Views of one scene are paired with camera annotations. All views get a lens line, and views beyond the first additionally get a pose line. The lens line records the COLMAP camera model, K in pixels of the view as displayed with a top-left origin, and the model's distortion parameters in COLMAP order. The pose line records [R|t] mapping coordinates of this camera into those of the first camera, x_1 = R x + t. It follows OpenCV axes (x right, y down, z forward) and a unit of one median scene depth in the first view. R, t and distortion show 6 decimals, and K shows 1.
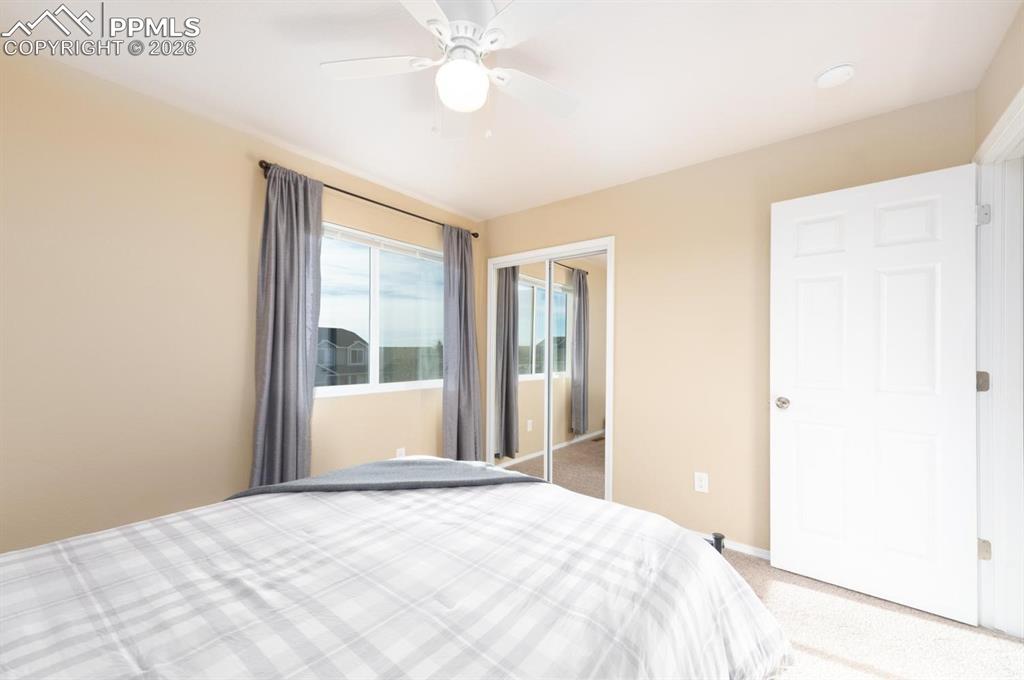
lens RADIAL K [[400.4, 0, 510.2], [0, 400.4, 345.8], [0, 0, 1]] dist [-0.000950, -0.000004]
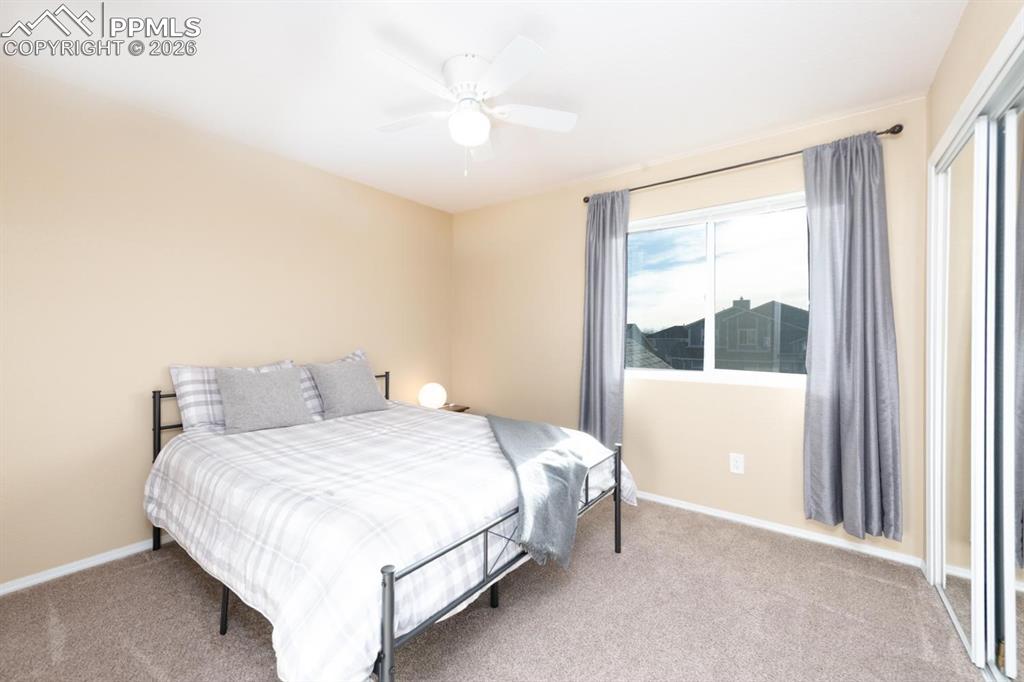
lens RADIAL K [[400.9, 0, 510.8], [0, 400.9, 339.3], [0, 0, 1]] dist [0.003102, -0.000161]
pose [[0.036121, -0.000917, -0.999347, 1.419931], [0.012403, 0.999923, -0.000469, 0.039414], [0.999270, -0.012378, 0.036129, 1.326260]]
